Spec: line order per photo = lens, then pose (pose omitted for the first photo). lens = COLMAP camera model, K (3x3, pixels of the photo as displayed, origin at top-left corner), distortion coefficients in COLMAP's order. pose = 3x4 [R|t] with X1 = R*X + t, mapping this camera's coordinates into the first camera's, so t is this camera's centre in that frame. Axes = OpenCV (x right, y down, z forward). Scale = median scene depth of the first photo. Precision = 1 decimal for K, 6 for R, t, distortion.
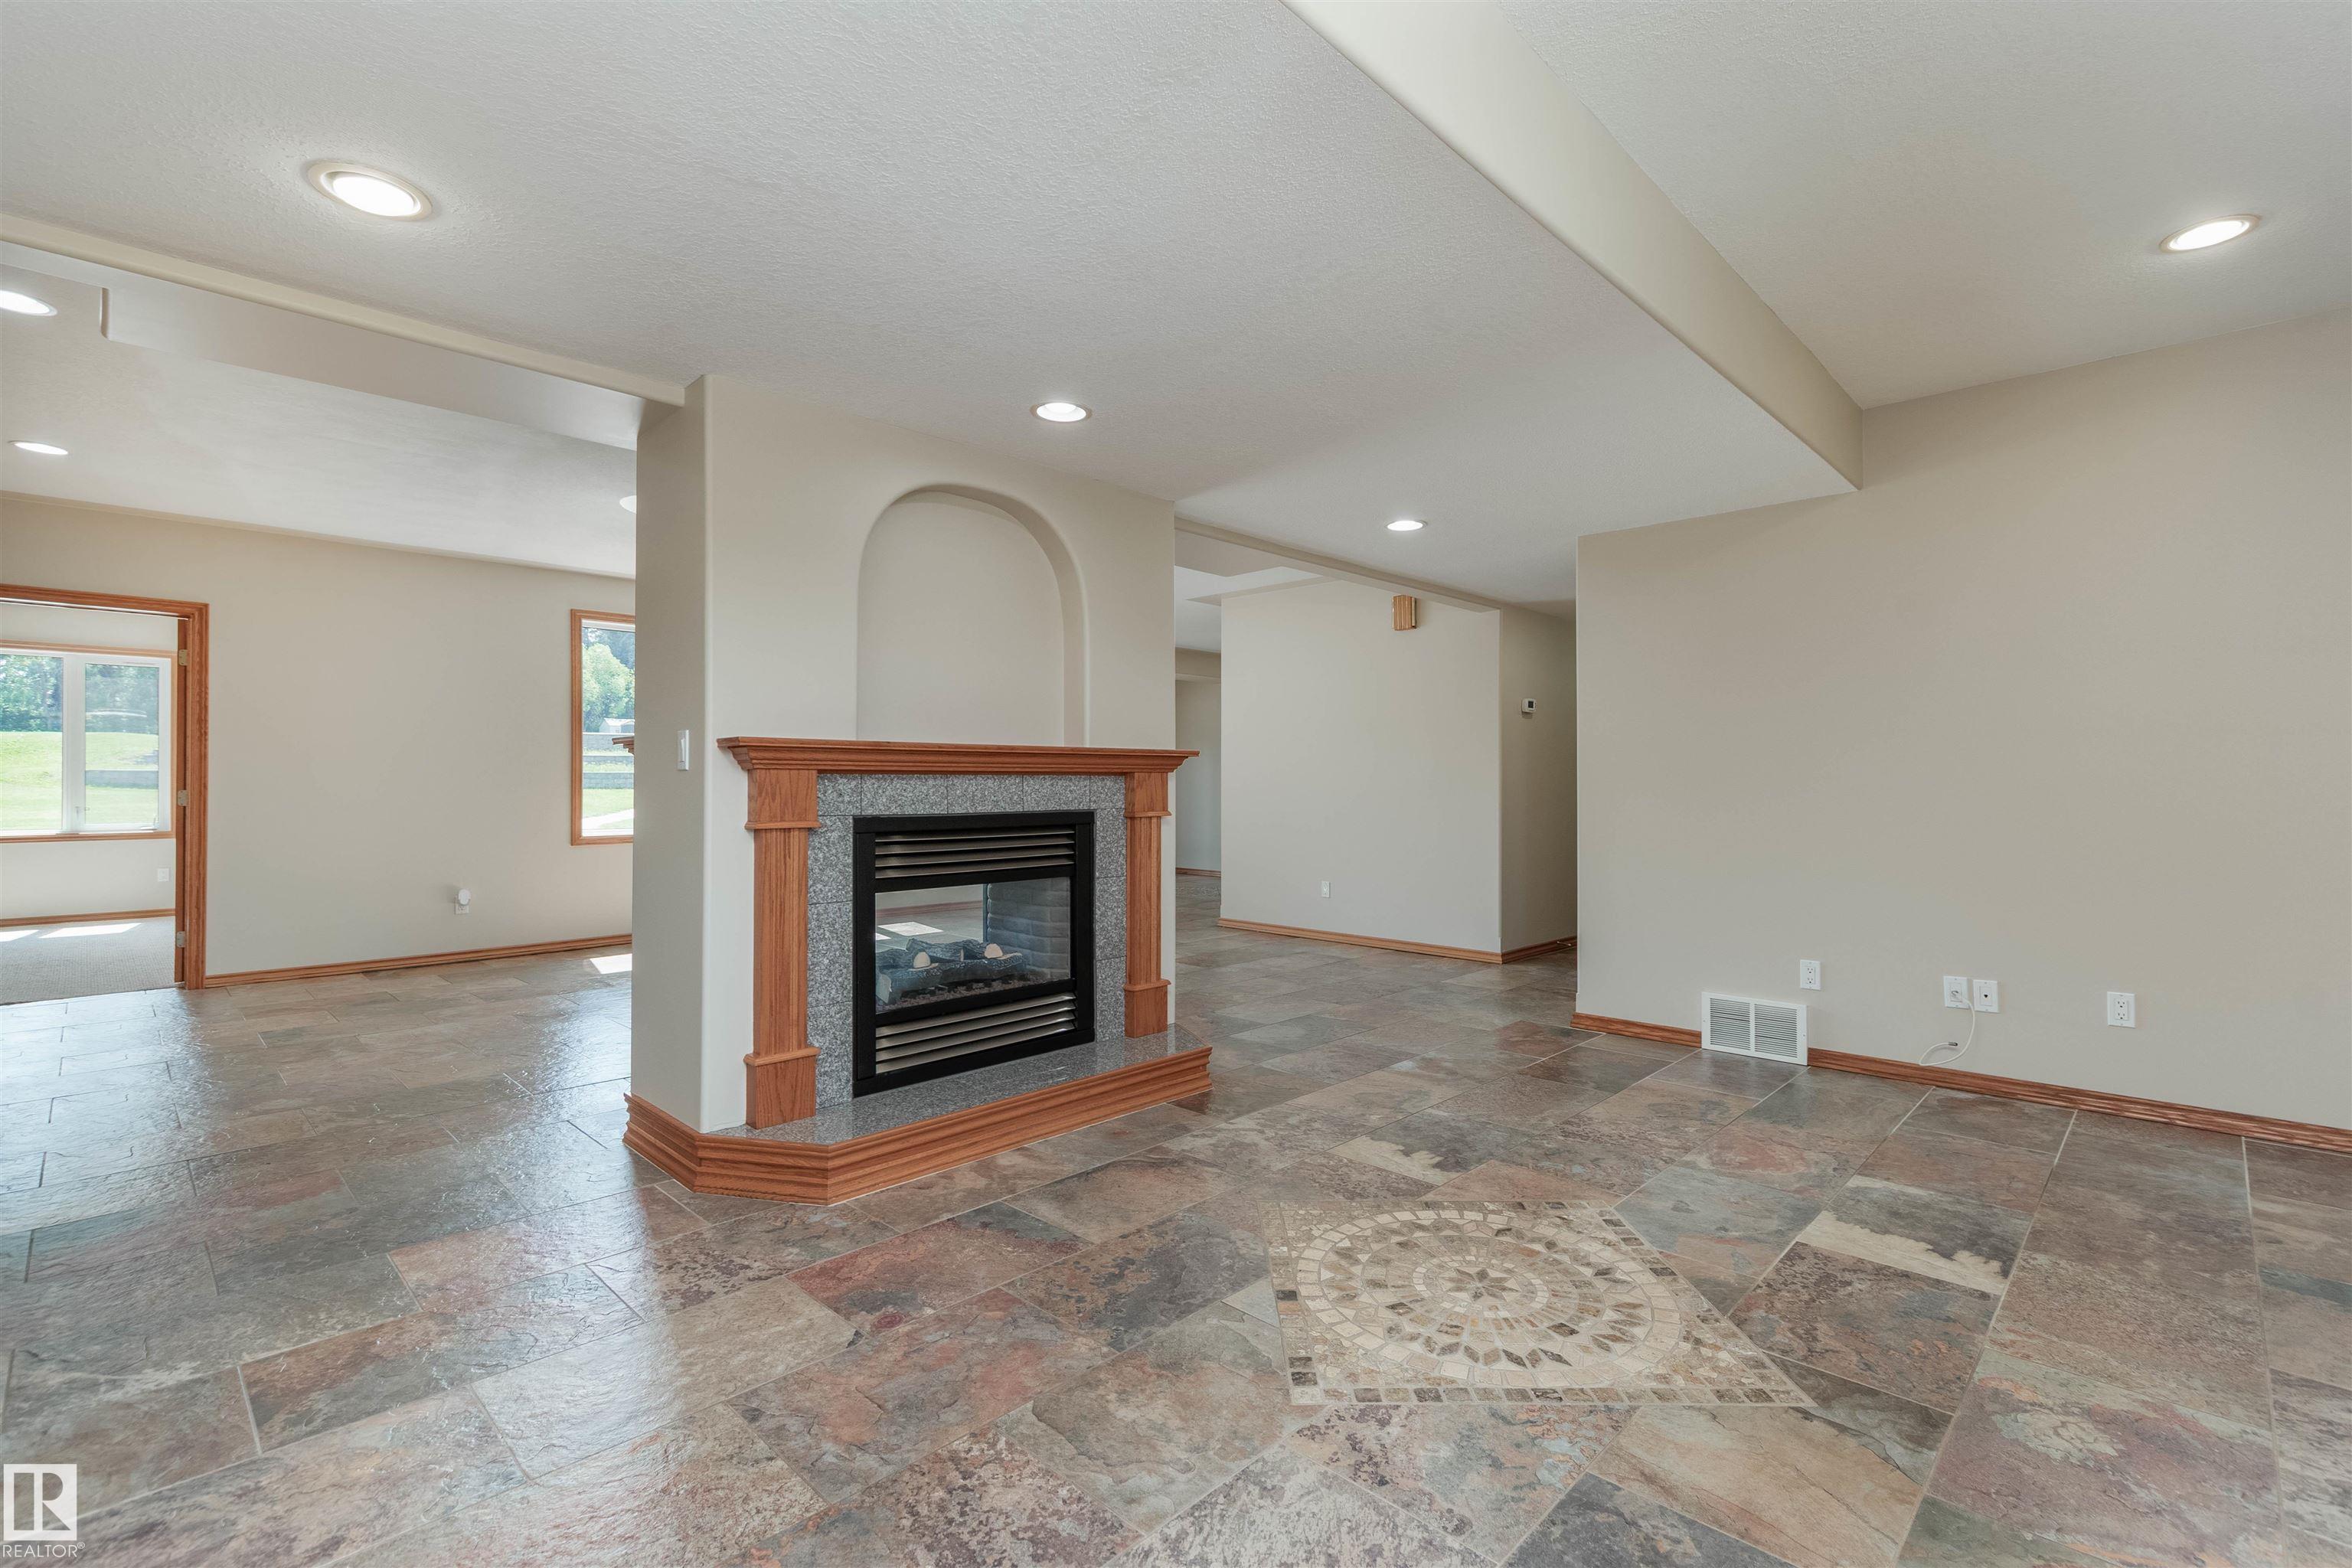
lens RADIAL K [[1046.8, 0, 1170.2], [0, 1046.8, 785.6], [0, 0, 1]] dist [0.003413, -0.000682]
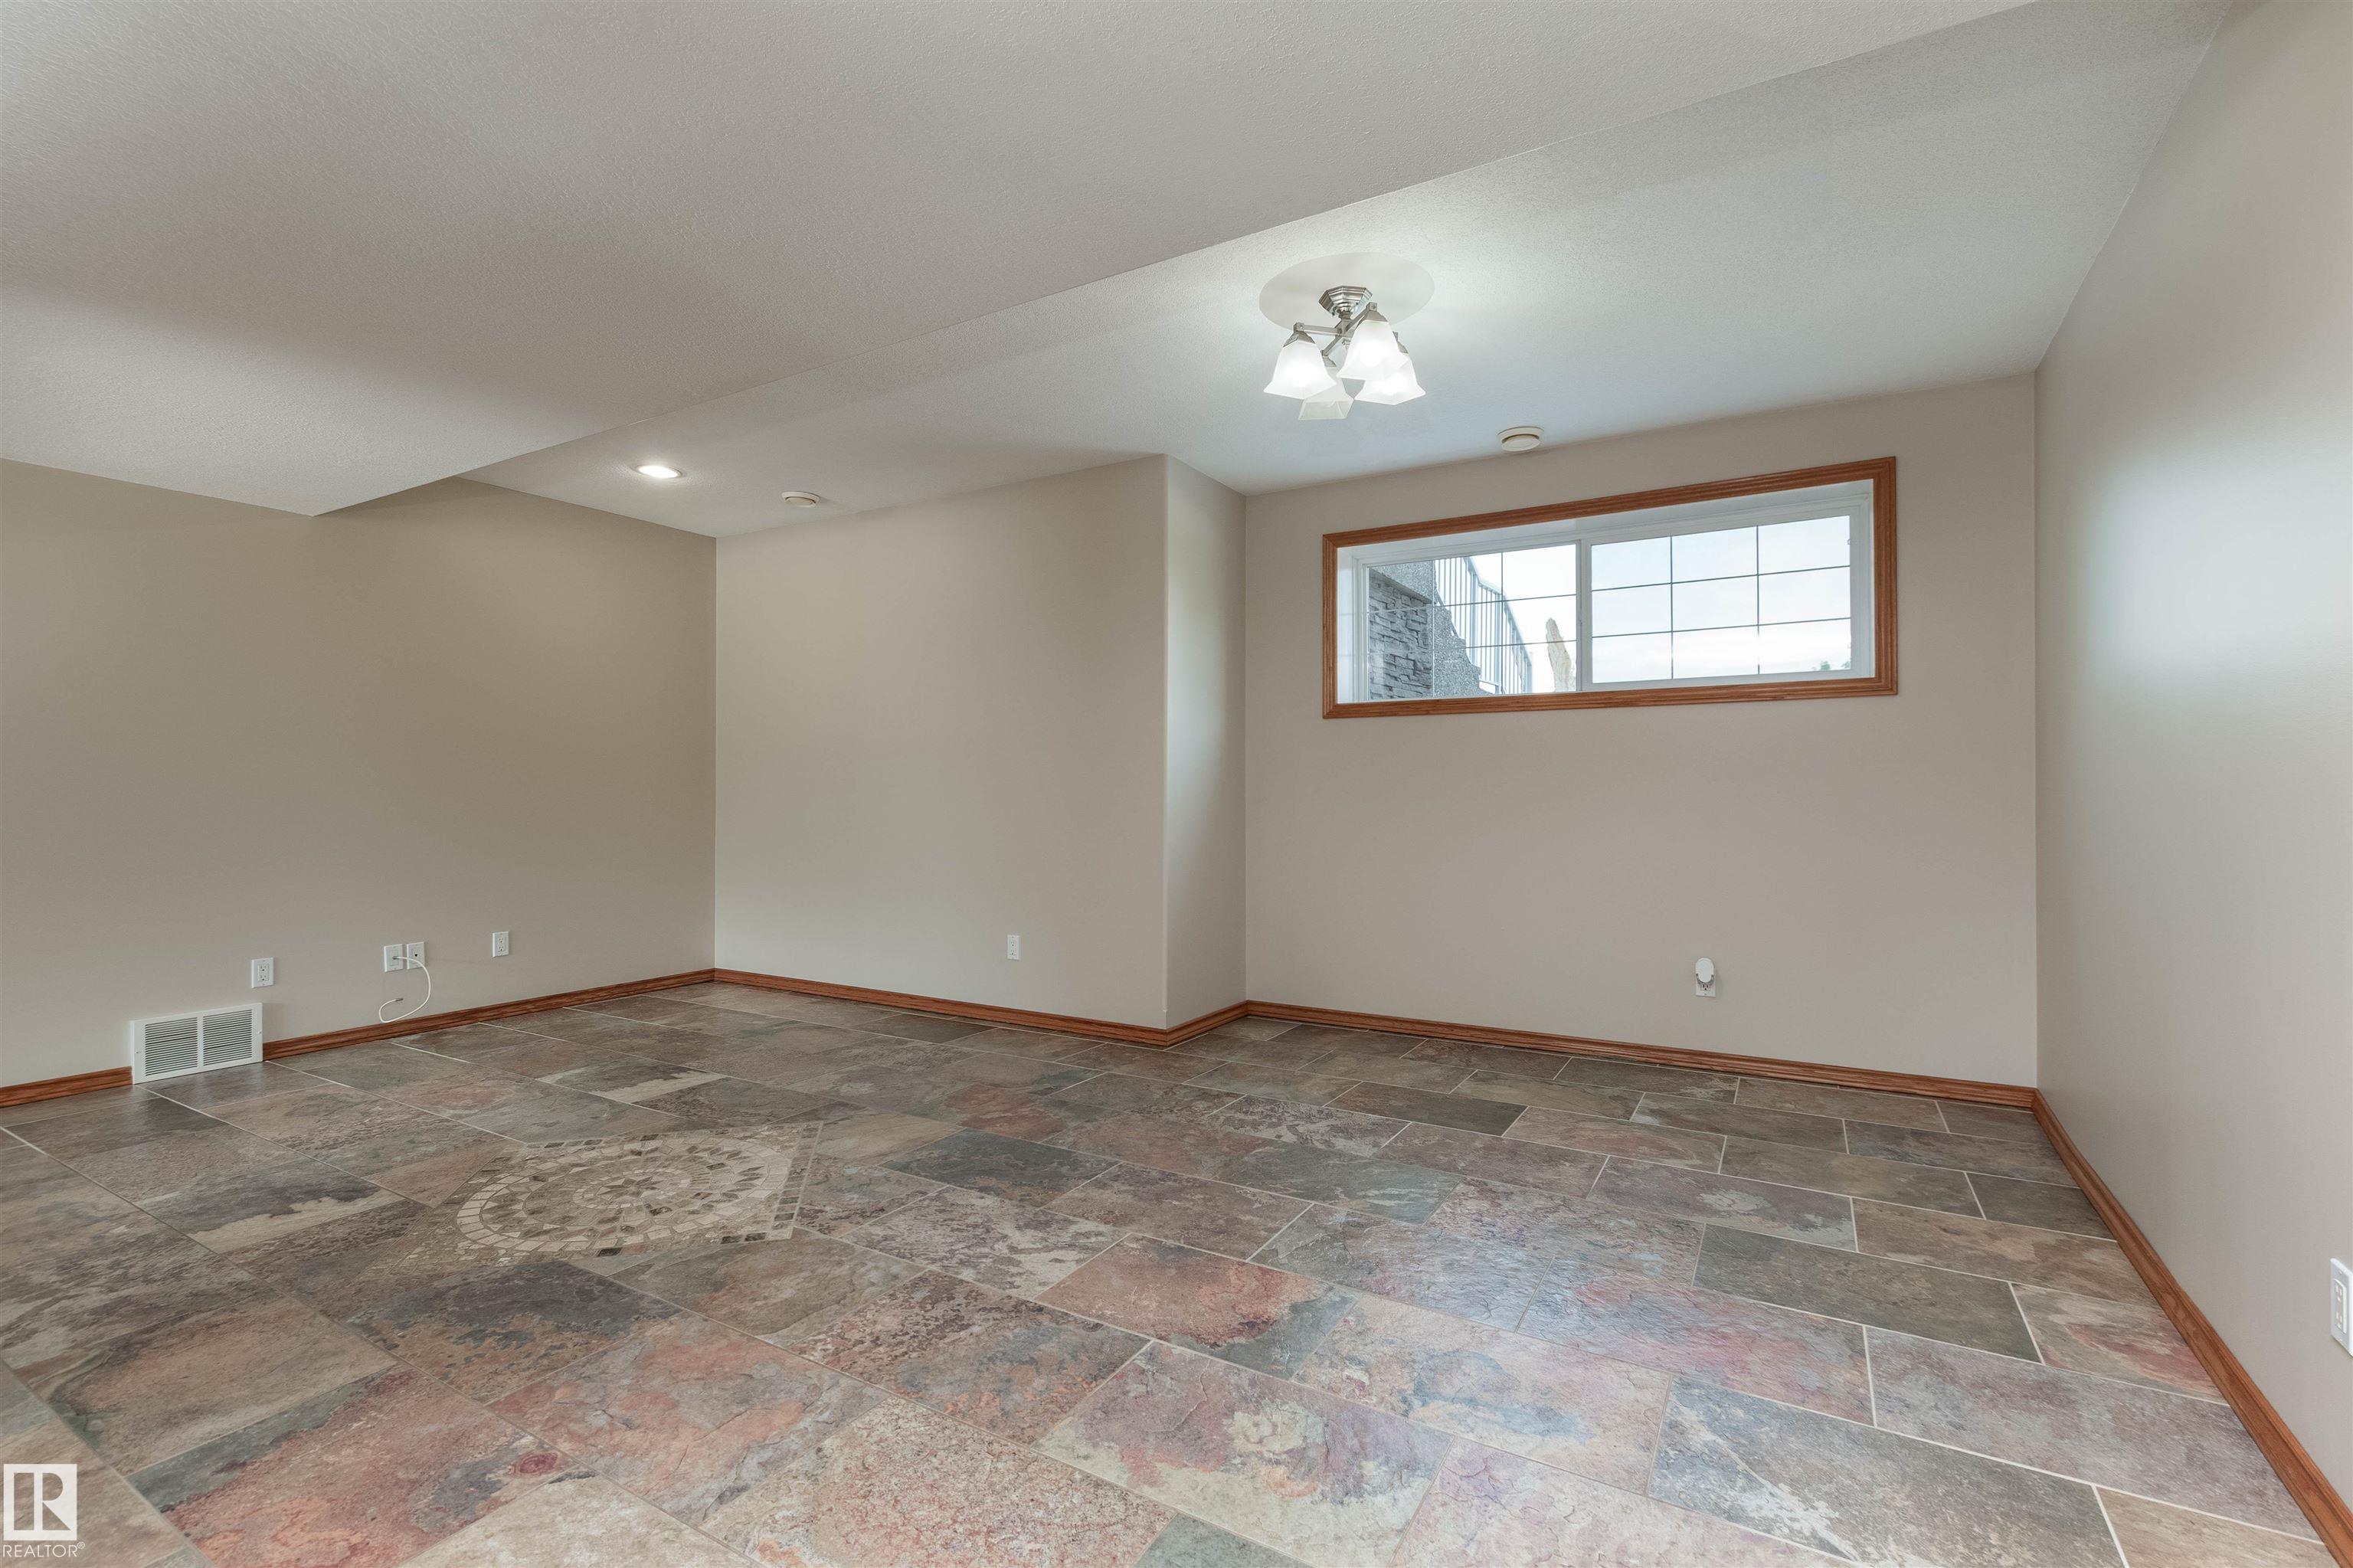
lens RADIAL K [[1047.3, 0, 1179.1], [0, 1047.3, 779.3], [0, 0, 1]] dist [0.003413, -0.000682]
pose [[-0.237865, 0.008542, 0.971261, -1.011056], [0.002123, 0.999964, -0.008275, 0.004292], [-0.971296, 0.000094, -0.237874, 0.630872]]
